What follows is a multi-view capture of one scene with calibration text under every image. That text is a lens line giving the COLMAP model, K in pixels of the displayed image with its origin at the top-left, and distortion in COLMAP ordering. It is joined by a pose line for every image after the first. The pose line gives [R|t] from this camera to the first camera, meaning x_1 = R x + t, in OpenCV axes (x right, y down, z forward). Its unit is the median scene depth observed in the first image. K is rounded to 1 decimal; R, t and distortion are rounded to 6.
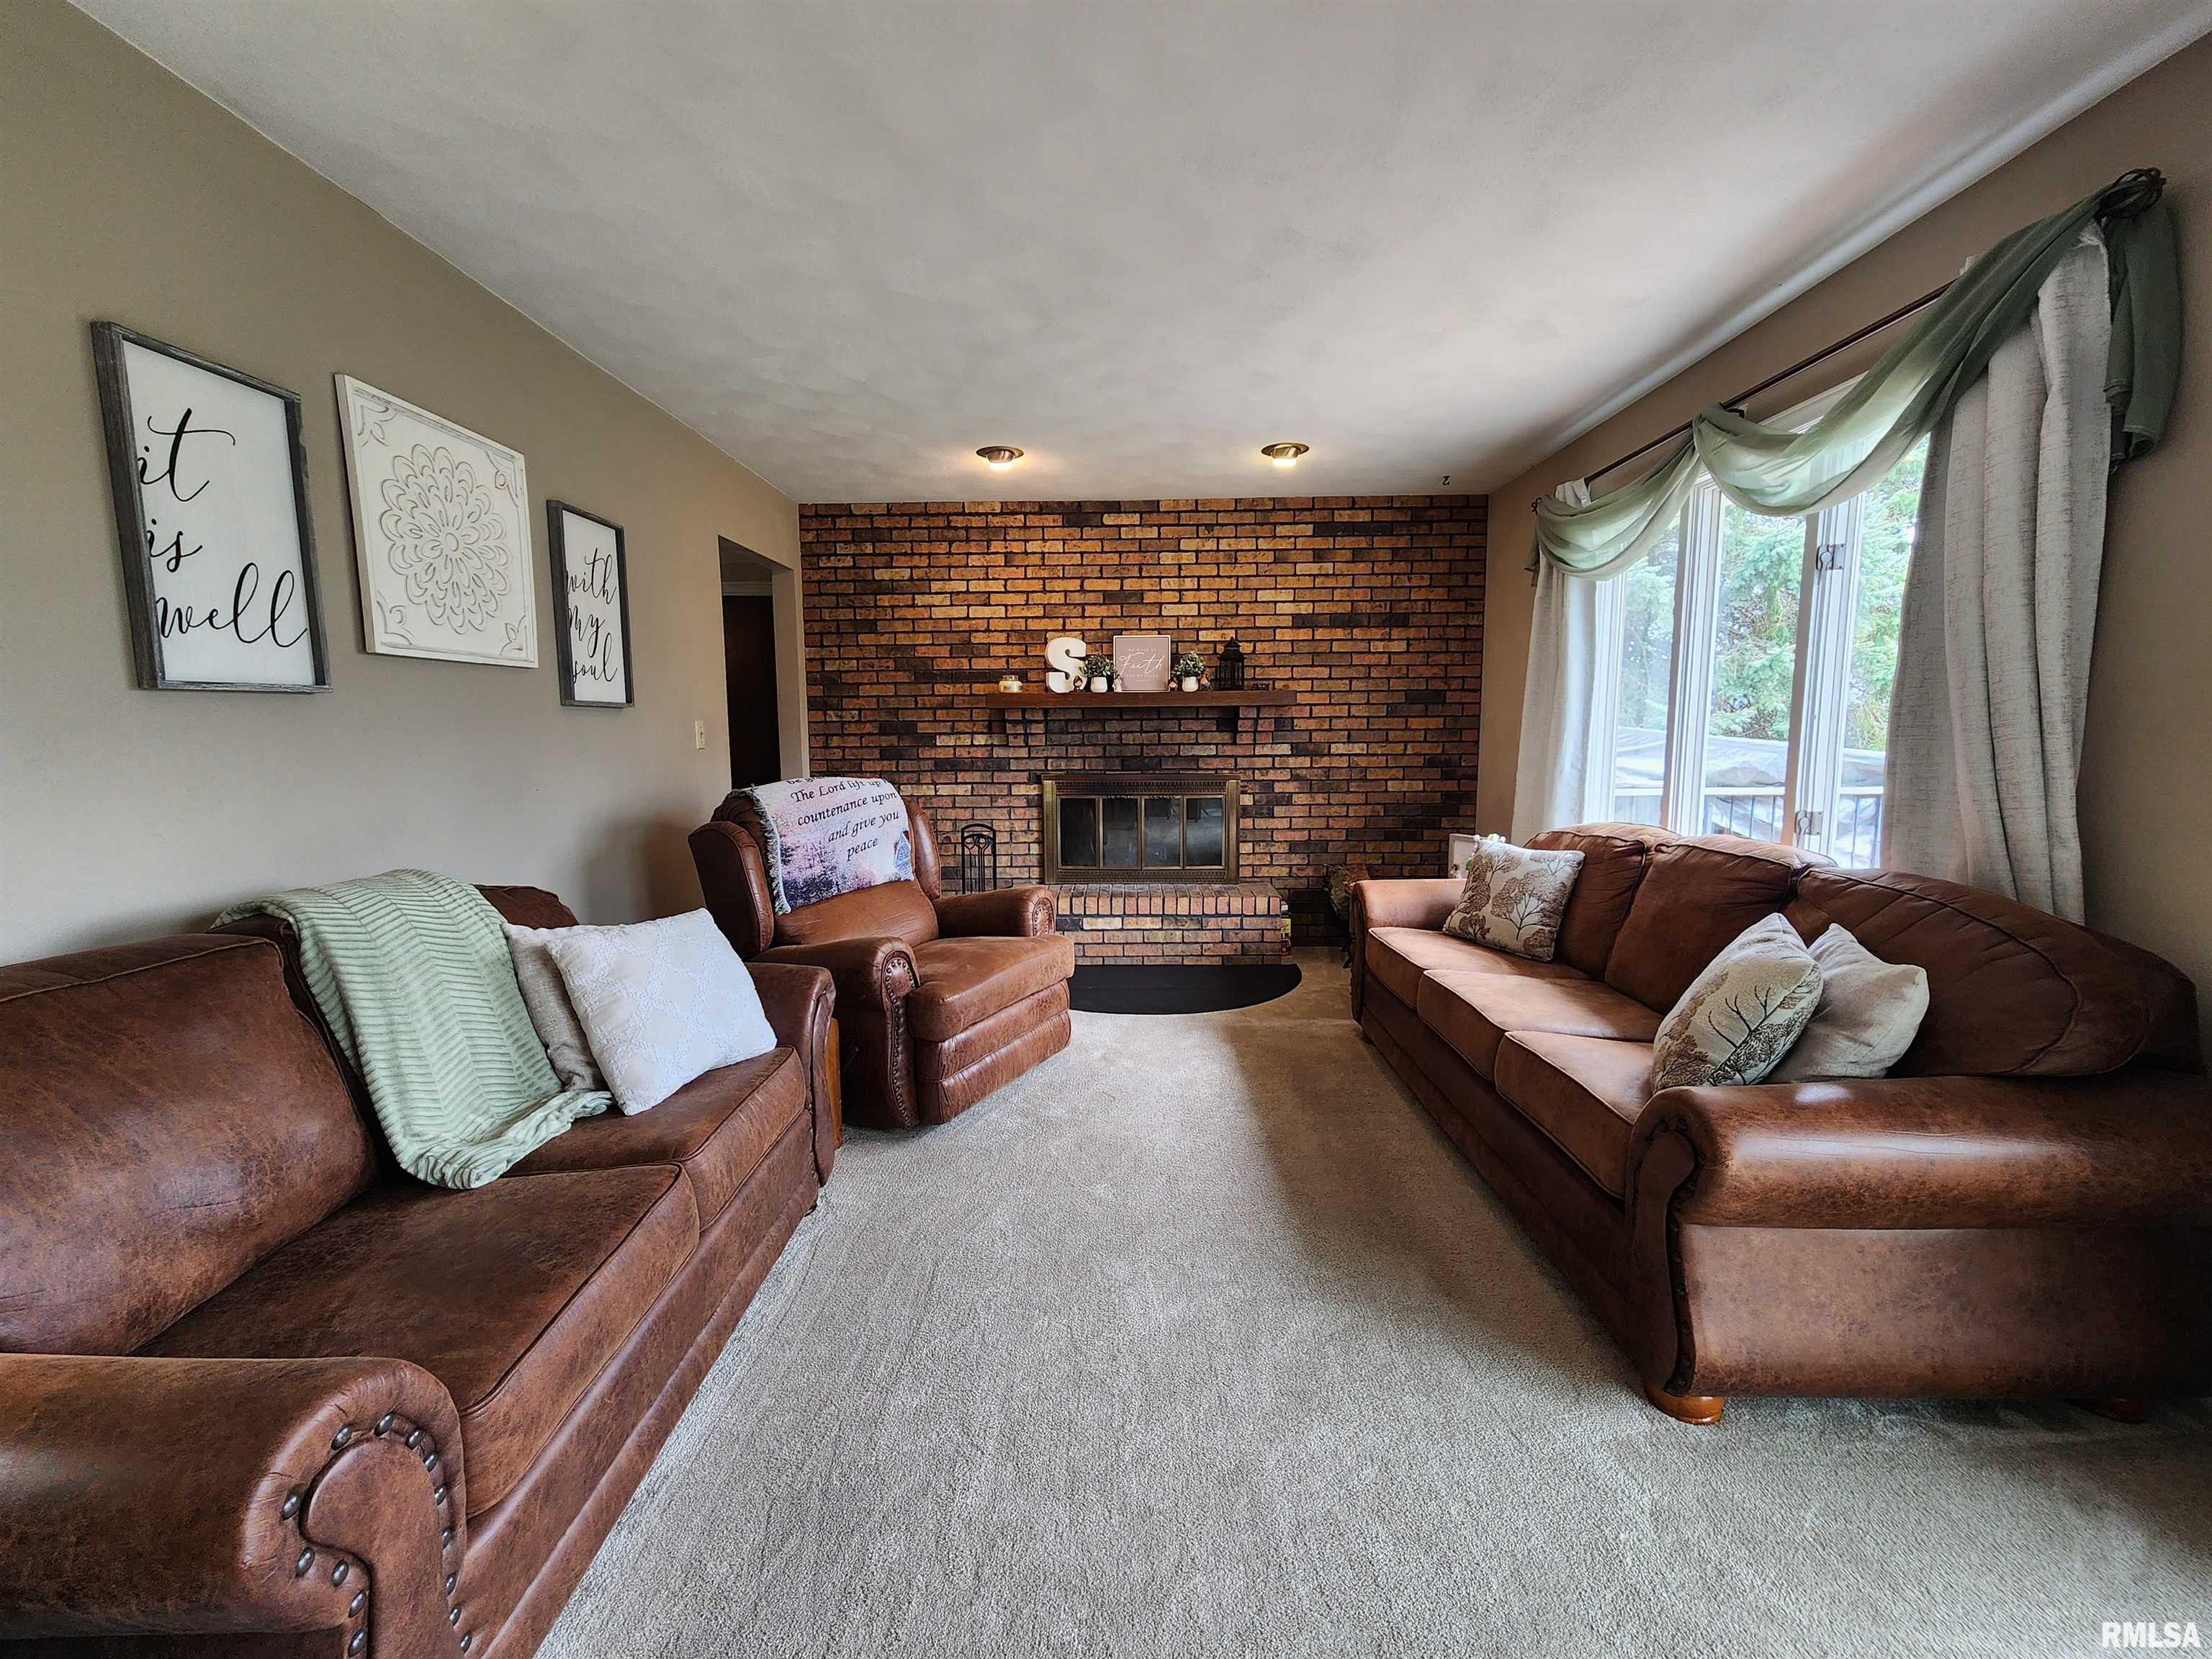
lens RADIAL K [[905.8, 0, 1114.6], [0, 905.8, 835.8], [0, 0, 1]] dist [-0.001228, -0.000574]
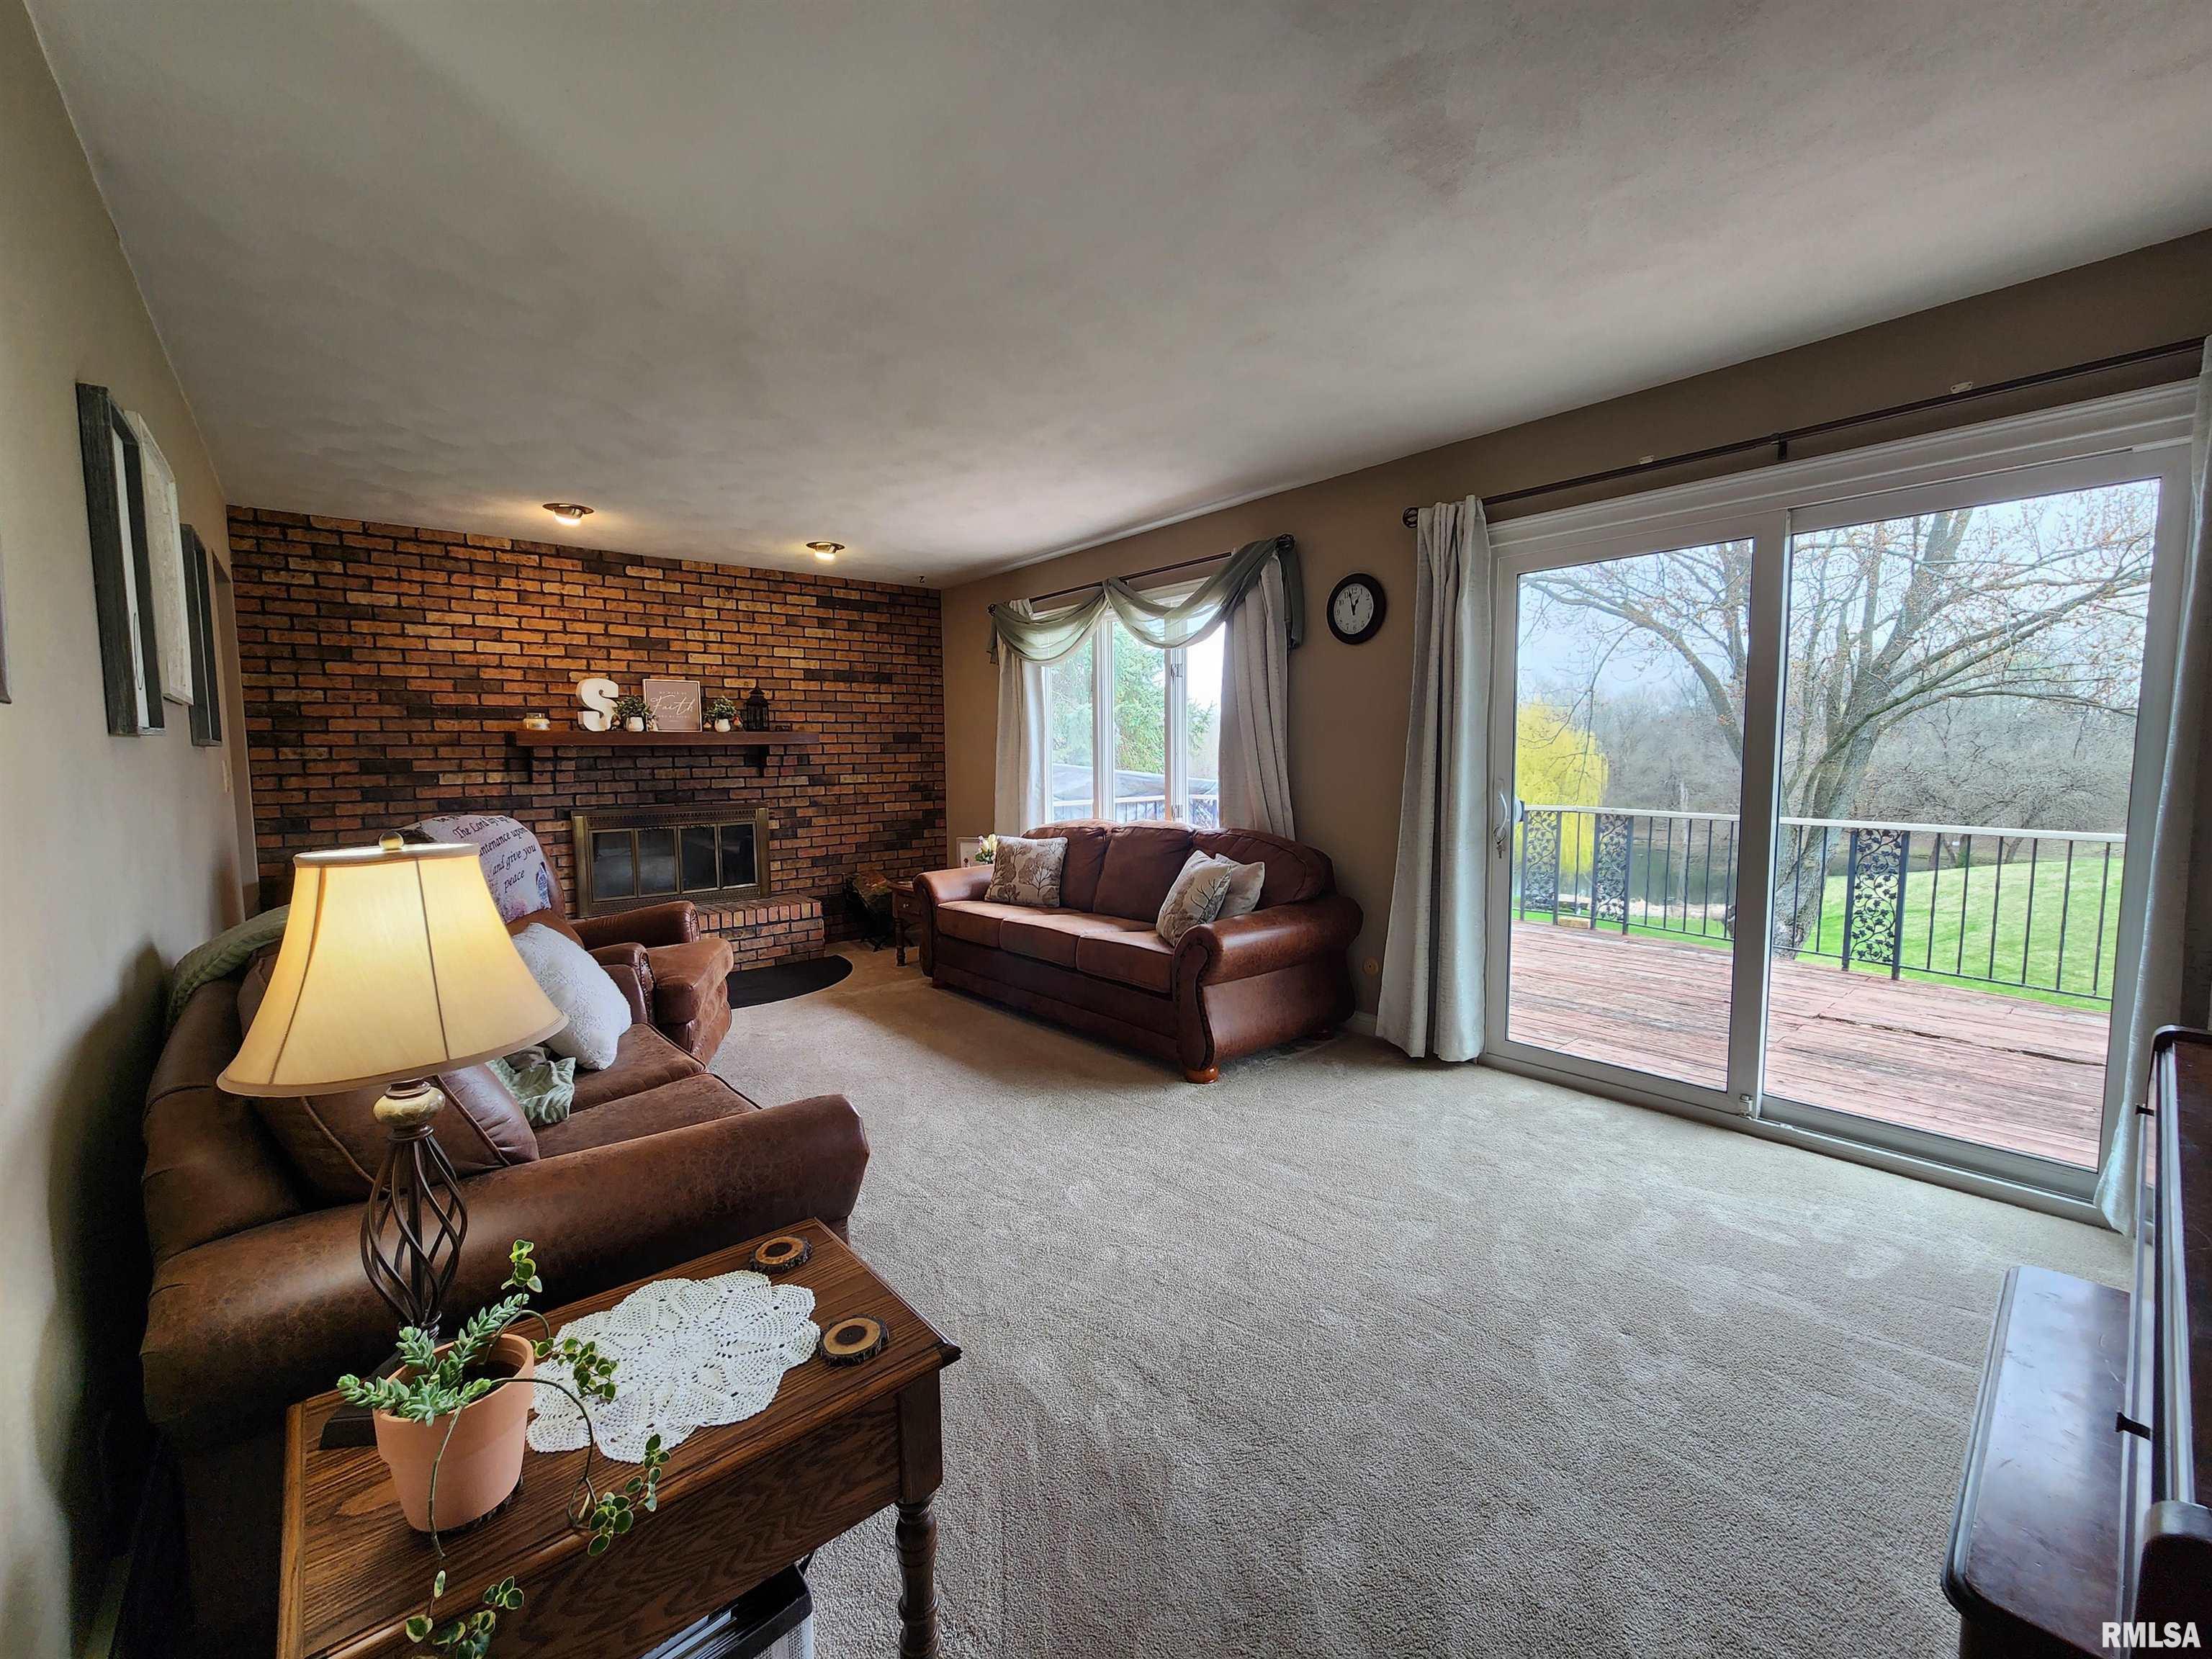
lens RADIAL K [[905.8, 0, 1119.7], [0, 905.8, 838.7], [0, 0, 1]] dist [-0.001228, -0.000574]
pose [[0.745657, -0.064241, 0.663226, -0.308206], [0.086299, 0.996269, -0.000525, 0.018256], [-0.660718, 0.057627, 0.748419, -0.170830]]
